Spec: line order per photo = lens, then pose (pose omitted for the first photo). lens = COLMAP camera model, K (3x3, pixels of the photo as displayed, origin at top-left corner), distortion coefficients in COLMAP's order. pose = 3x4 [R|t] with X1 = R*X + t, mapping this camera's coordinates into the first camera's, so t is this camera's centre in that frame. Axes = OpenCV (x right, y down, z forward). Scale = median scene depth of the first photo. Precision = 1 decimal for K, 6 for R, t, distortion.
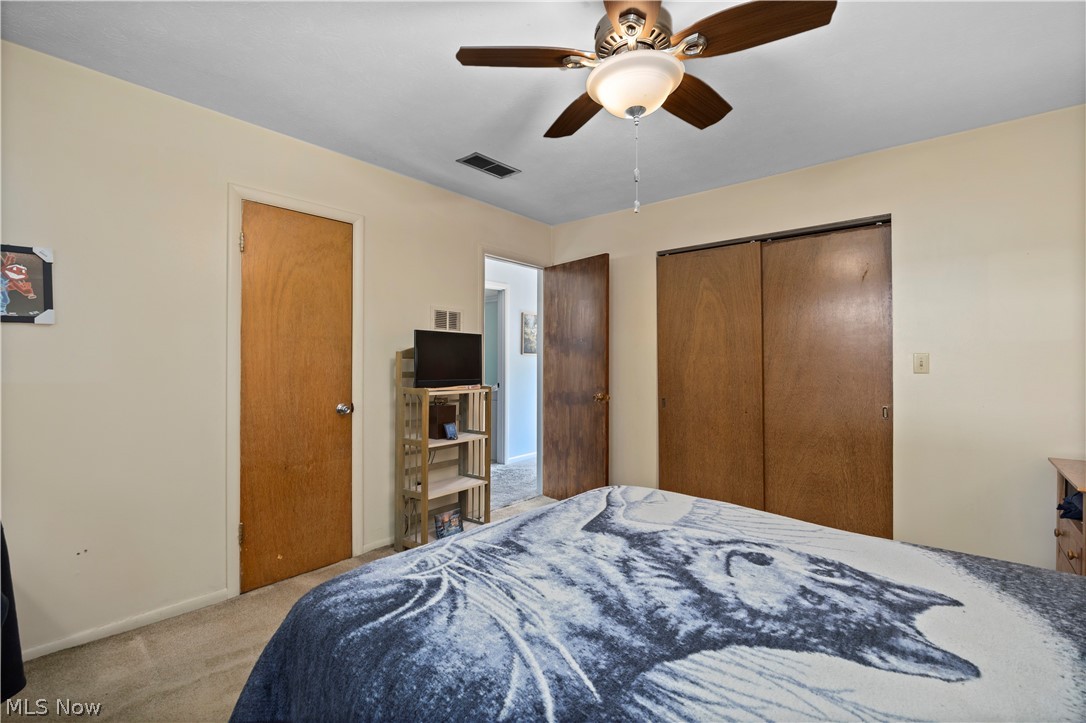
lens RADIAL K [[488.0, 0, 544.4], [0, 488.0, 358.0], [0, 0, 1]] dist [-0.010096, -0.001941]
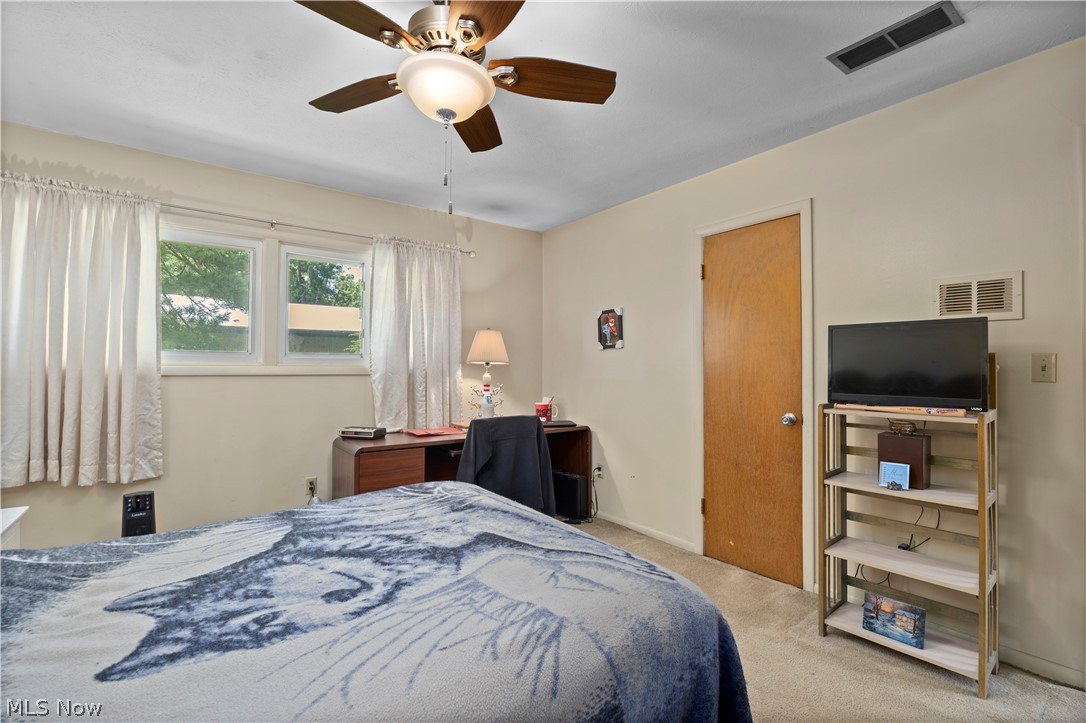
lens RADIAL K [[488.0, 0, 542.9], [0, 488.0, 360.1], [0, 0, 1]] dist [-0.010096, -0.001941]
pose [[-0.232110, -0.014410, -0.972583, 1.260875], [0.007695, 0.999832, -0.016650, 0.009479], [0.972659, -0.011348, -0.231960, 1.630660]]
